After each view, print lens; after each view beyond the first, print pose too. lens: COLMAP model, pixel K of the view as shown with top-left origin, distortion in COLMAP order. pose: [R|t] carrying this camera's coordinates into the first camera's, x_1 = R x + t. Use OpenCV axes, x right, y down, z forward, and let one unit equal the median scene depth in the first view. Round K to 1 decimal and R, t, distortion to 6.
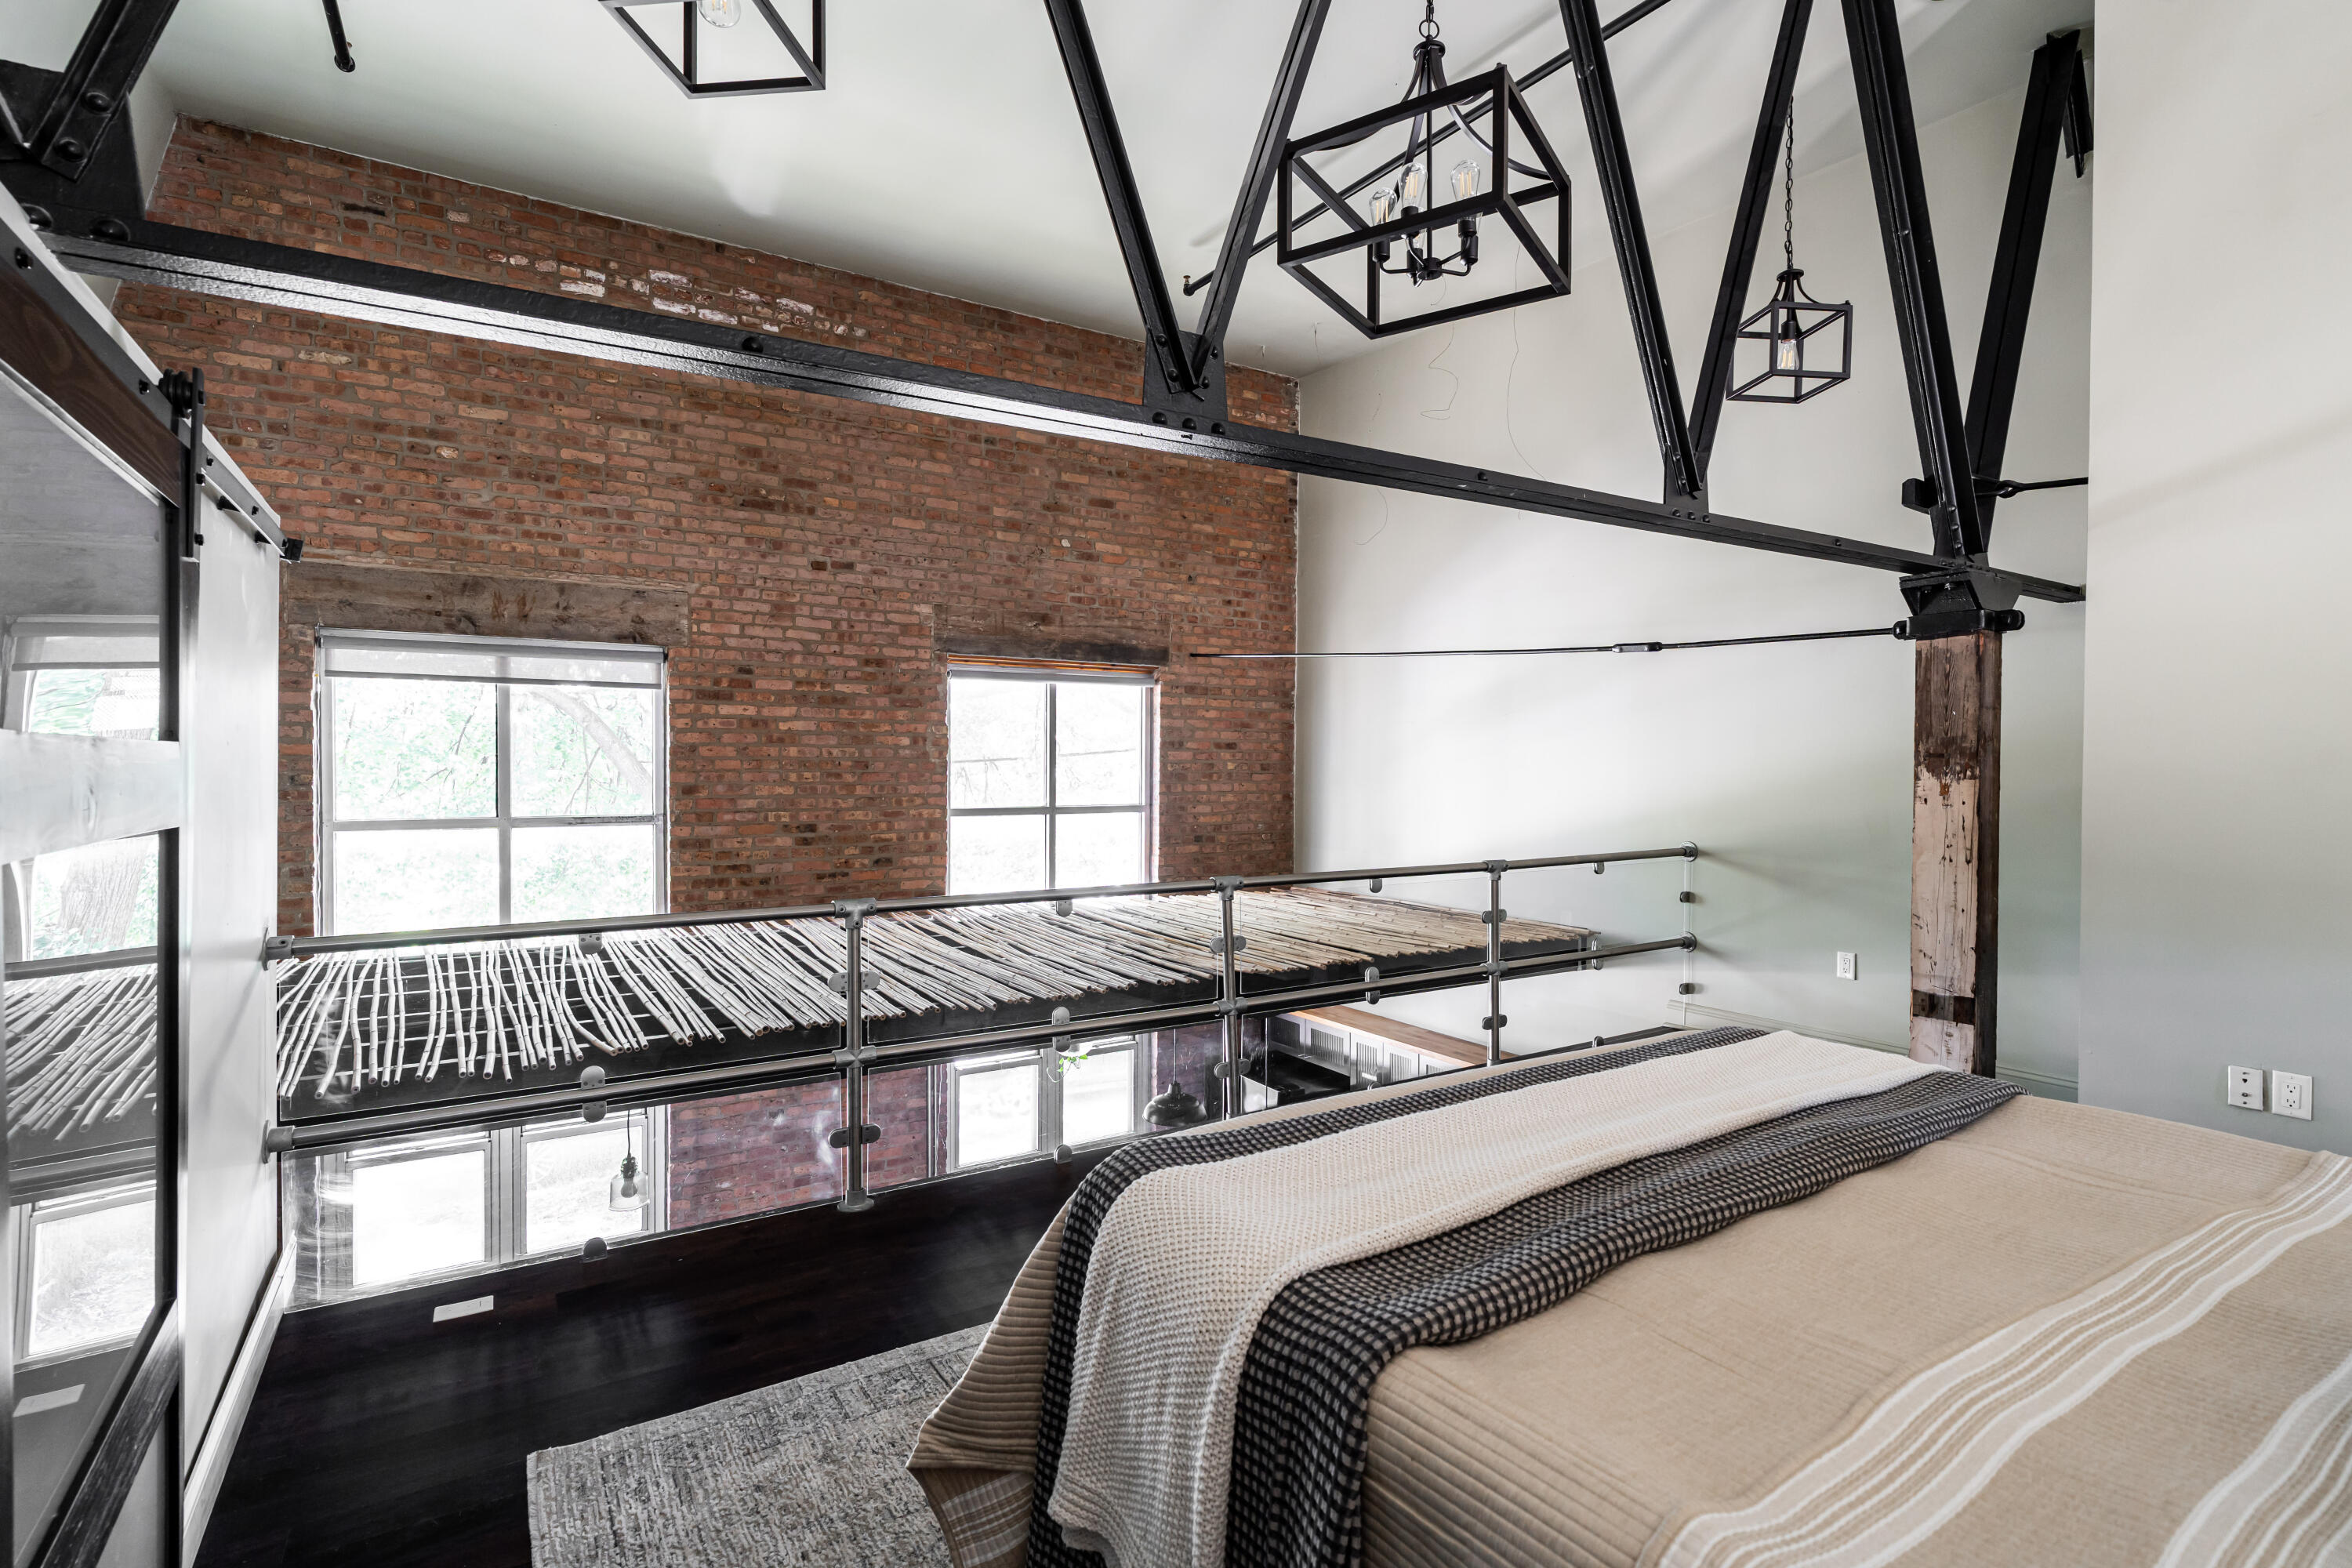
lens RADIAL K [[1070.2, 0, 1176.0], [0, 1070.2, 784.0], [0, 0, 1]] dist [-0.002014, 0.000081]
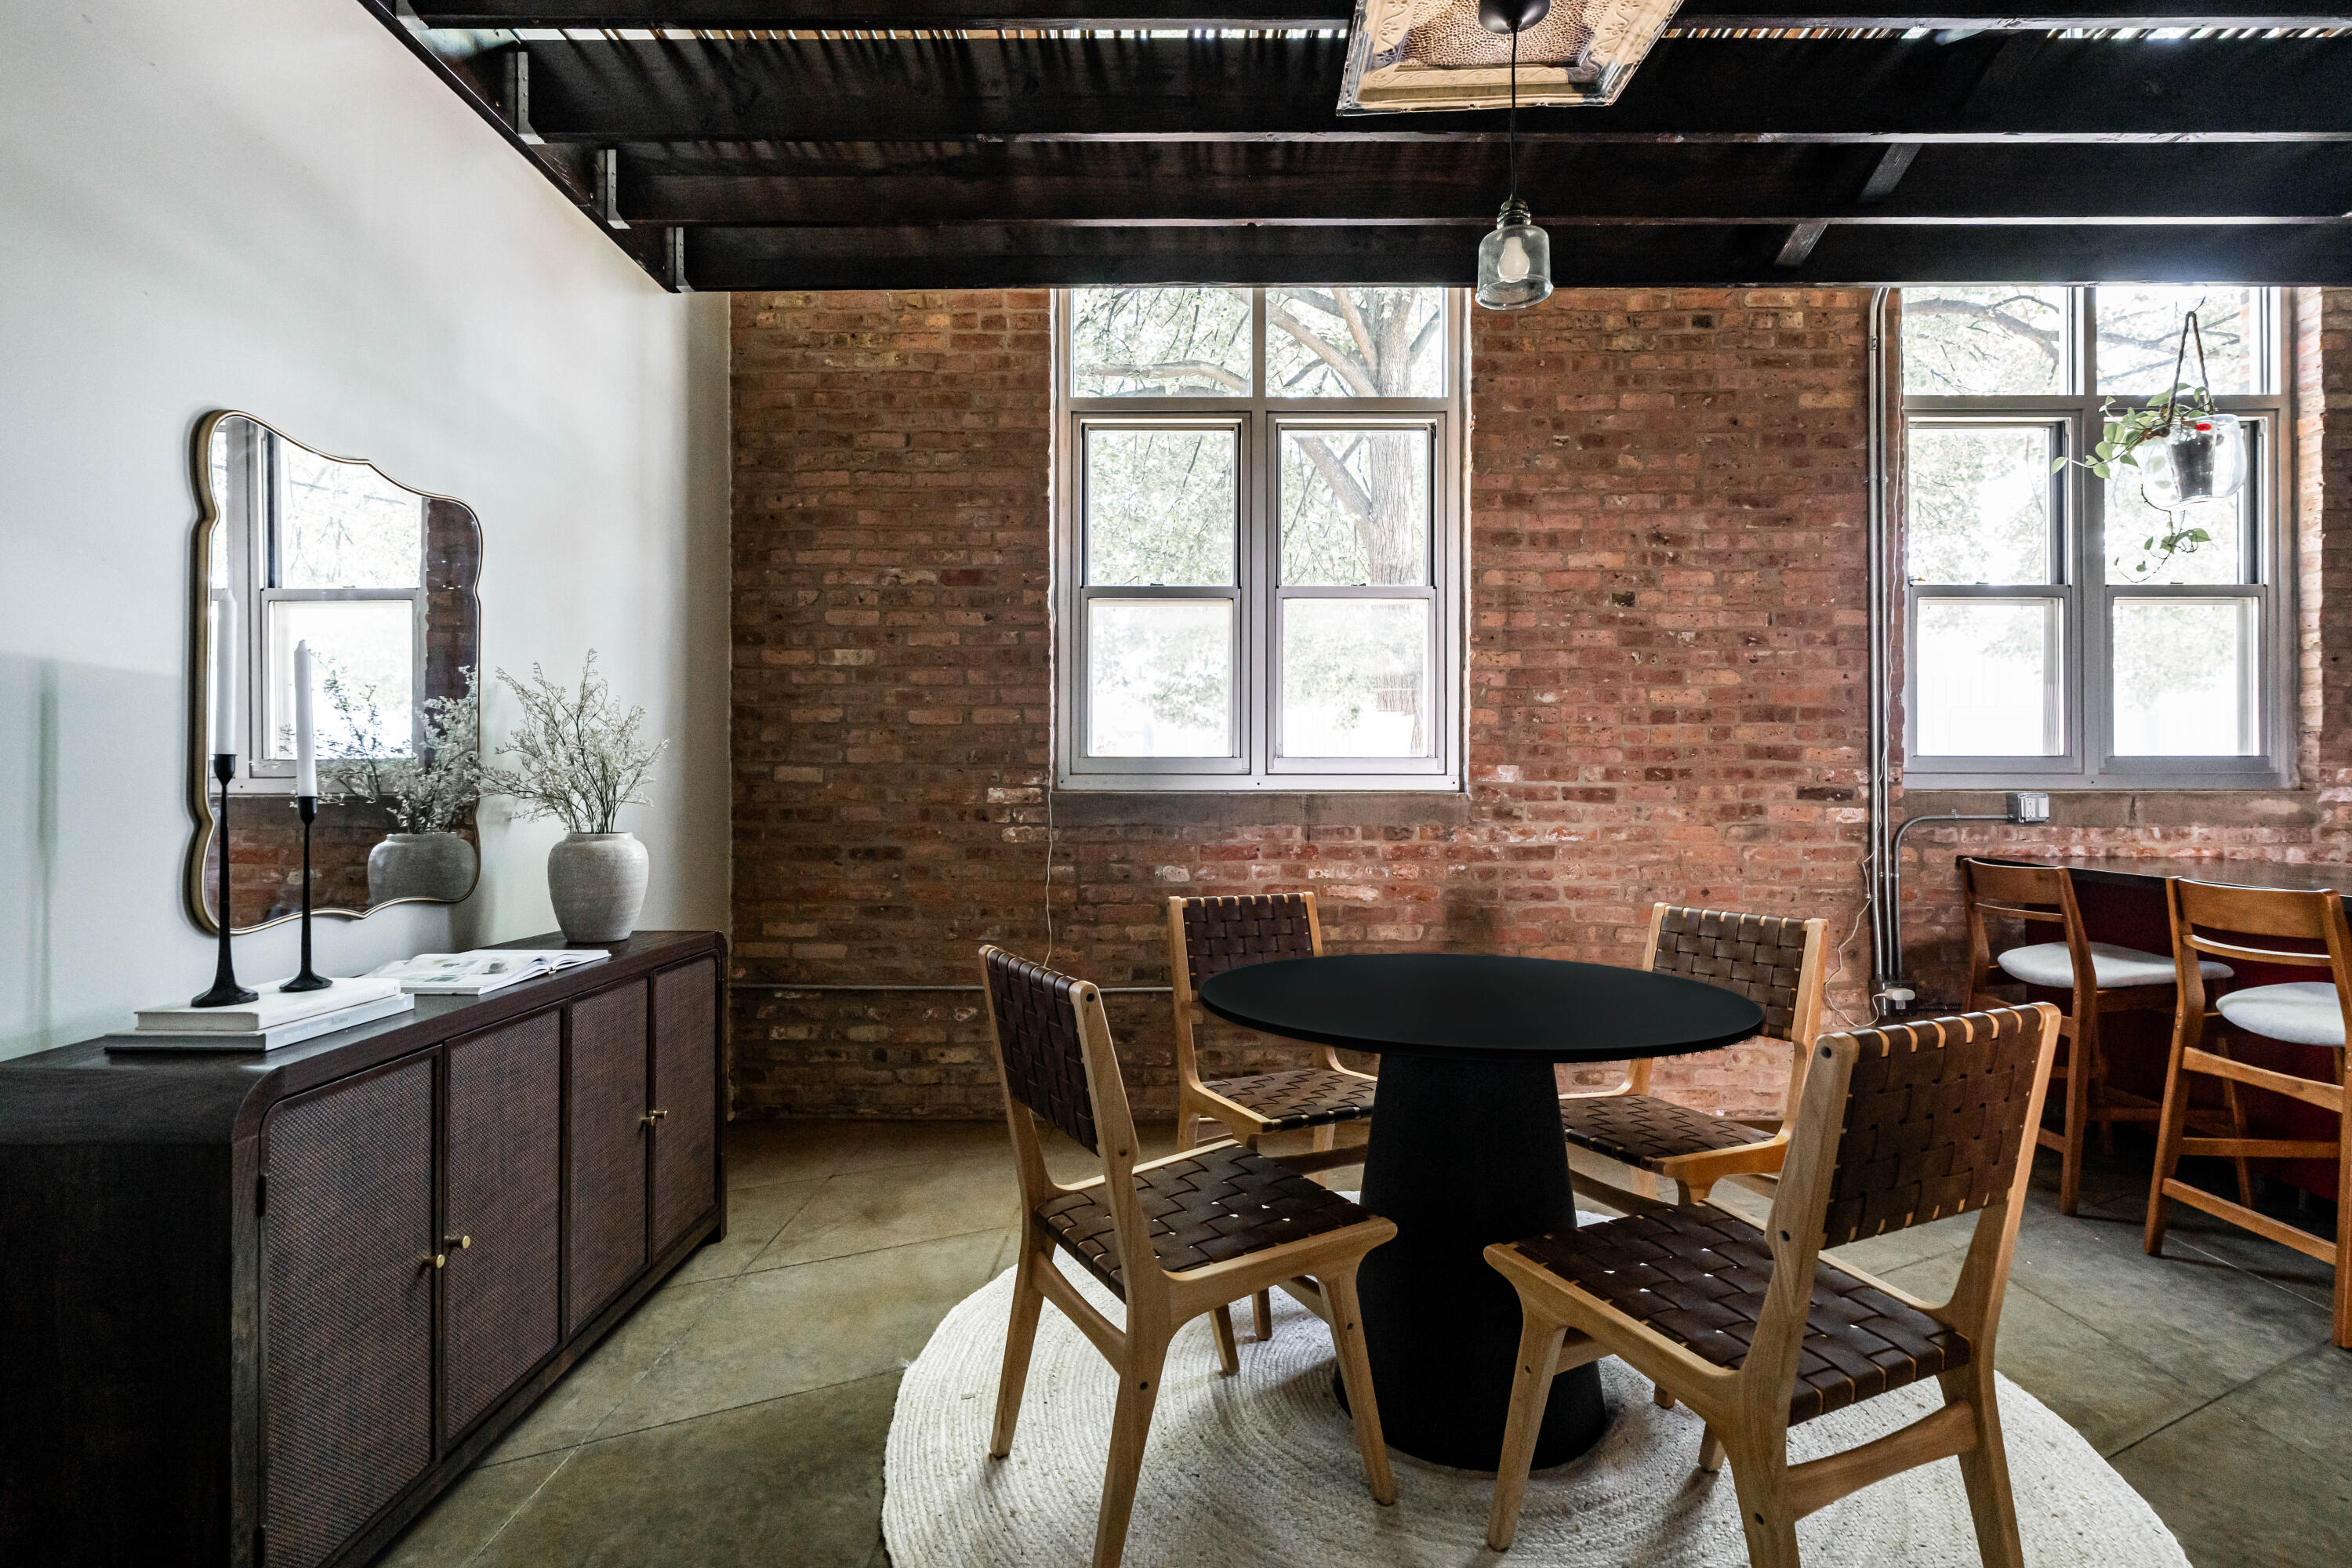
lens RADIAL K [[1093.9, 0, 1168.4], [0, 1093.9, 775.3], [0, 0, 1]] dist [0.000767, 0.000261]
pose [[0.850729, -0.006490, -0.525565, -0.247886], [-0.007501, 0.999672, -0.024486, 0.406166], [0.525551, 0.024773, 0.850401, 0.290507]]
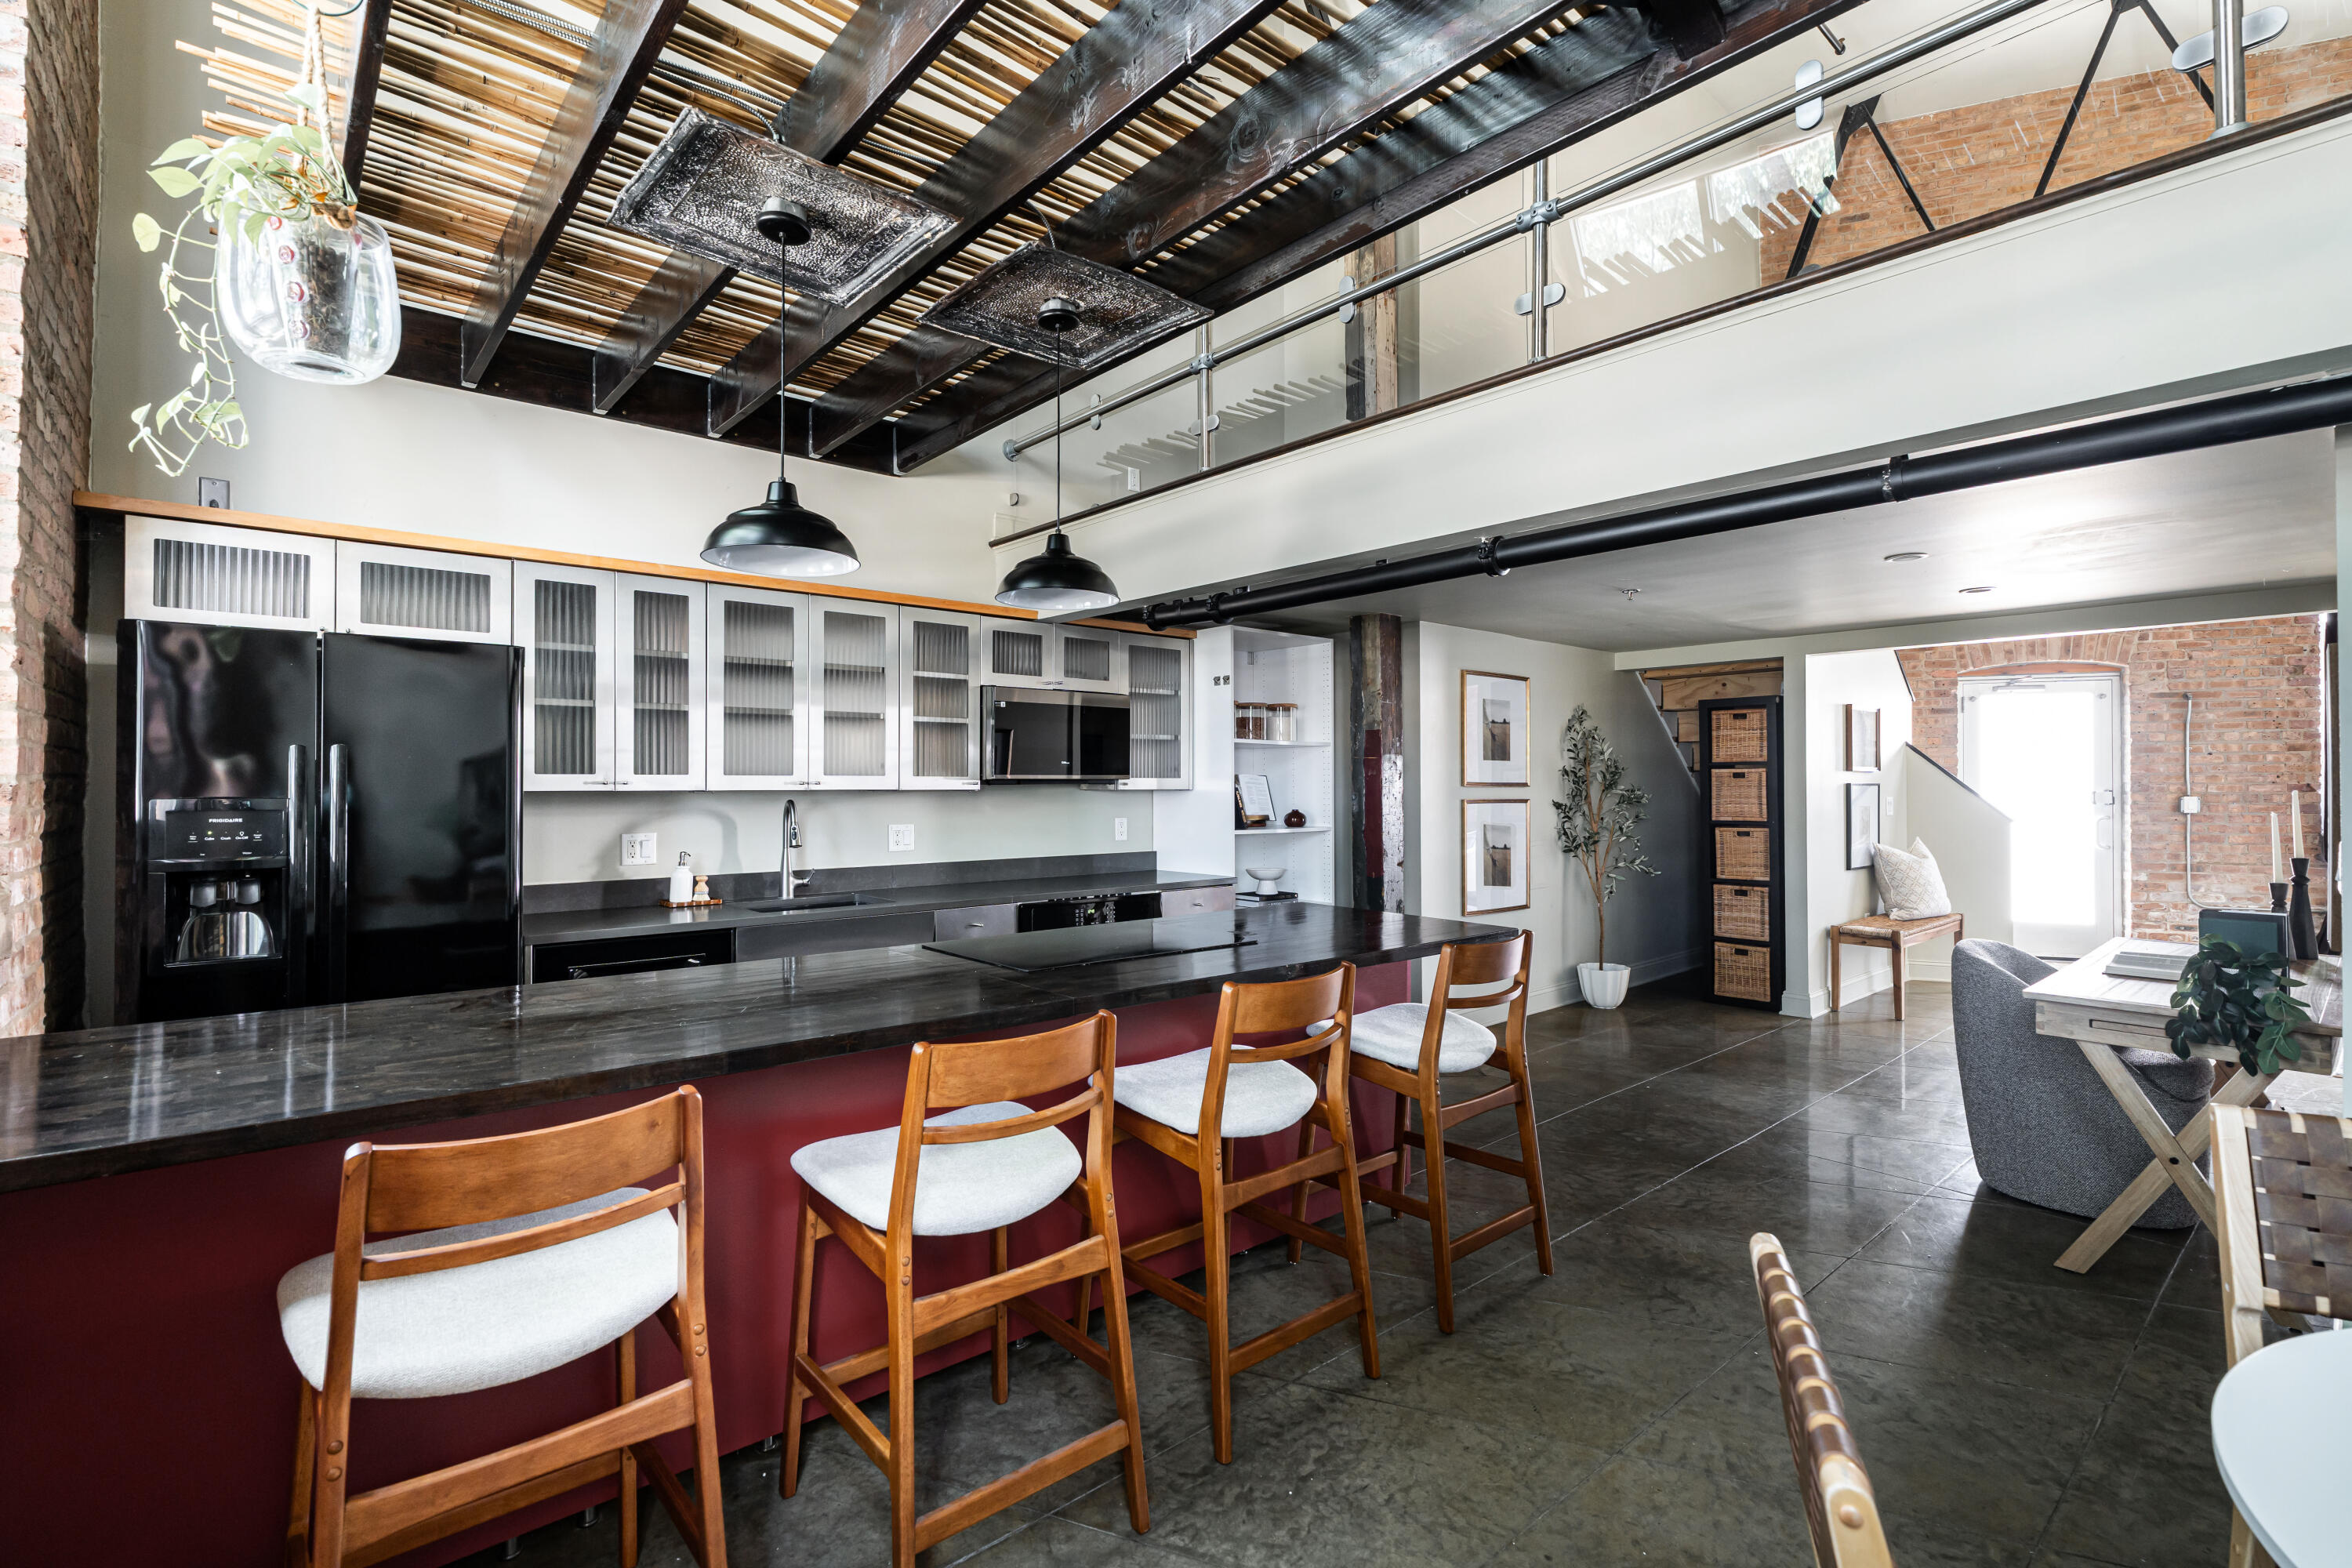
lens RADIAL K [[1066.9, 0, 1140.1], [0, 1066.9, 778.0], [0, 0, 1]] dist [-0.000700, -0.000080]
pose [[-0.155921, 0.000575, 0.987769, -0.412075], [0.019854, 0.999800, 0.002552, 0.366002], [-0.987570, 0.020009, -0.155901, 0.842931]]
